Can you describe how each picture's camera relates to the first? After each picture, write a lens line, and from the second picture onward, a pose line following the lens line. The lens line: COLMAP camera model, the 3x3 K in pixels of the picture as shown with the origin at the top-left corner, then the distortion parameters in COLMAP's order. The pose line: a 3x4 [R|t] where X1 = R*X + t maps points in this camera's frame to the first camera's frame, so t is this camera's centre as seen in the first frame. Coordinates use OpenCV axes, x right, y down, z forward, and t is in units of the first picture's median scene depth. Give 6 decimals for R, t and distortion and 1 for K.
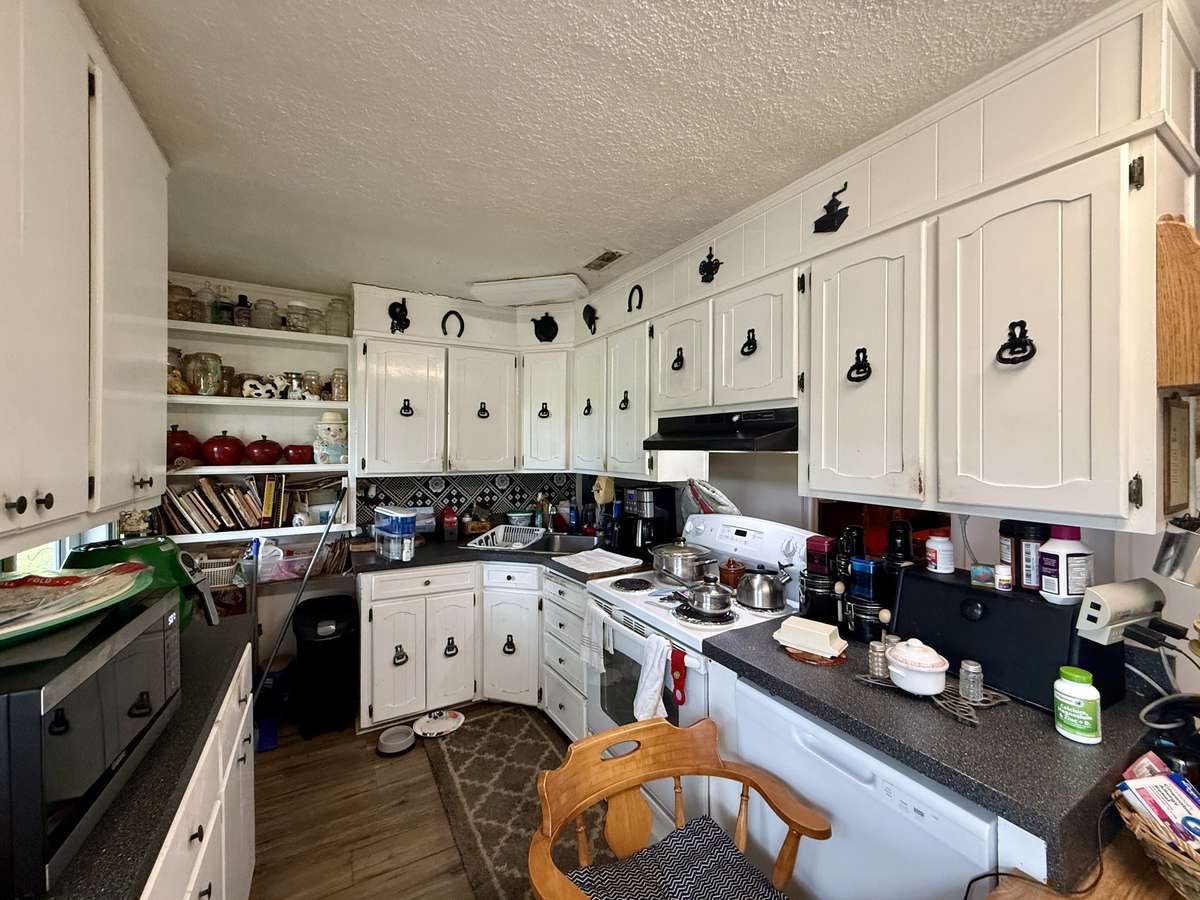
lens RADIAL K [[479.9, 0, 600.0], [0, 479.9, 450.0], [0, 0, 1]] dist [0.002007, 0.000241]
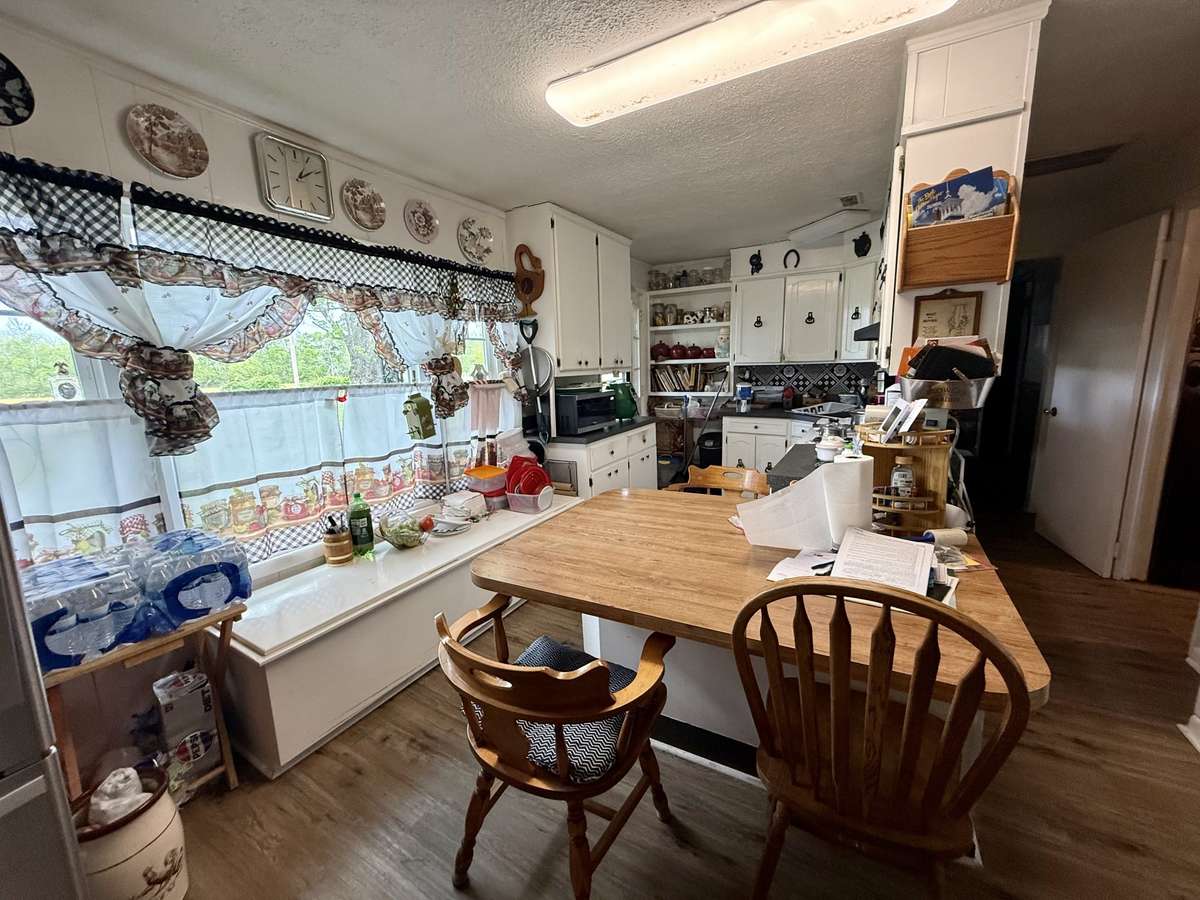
lens RADIAL K [[479.9, 0, 600.0], [0, 479.9, 450.0], [0, 0, 1]] dist [0.002007, 0.000241]
pose [[0.512781, 0.139182, -0.847162, 0.781058], [0.028011, 0.983534, 0.178541, 0.034692], [0.858062, -0.115282, 0.500439, -0.326539]]
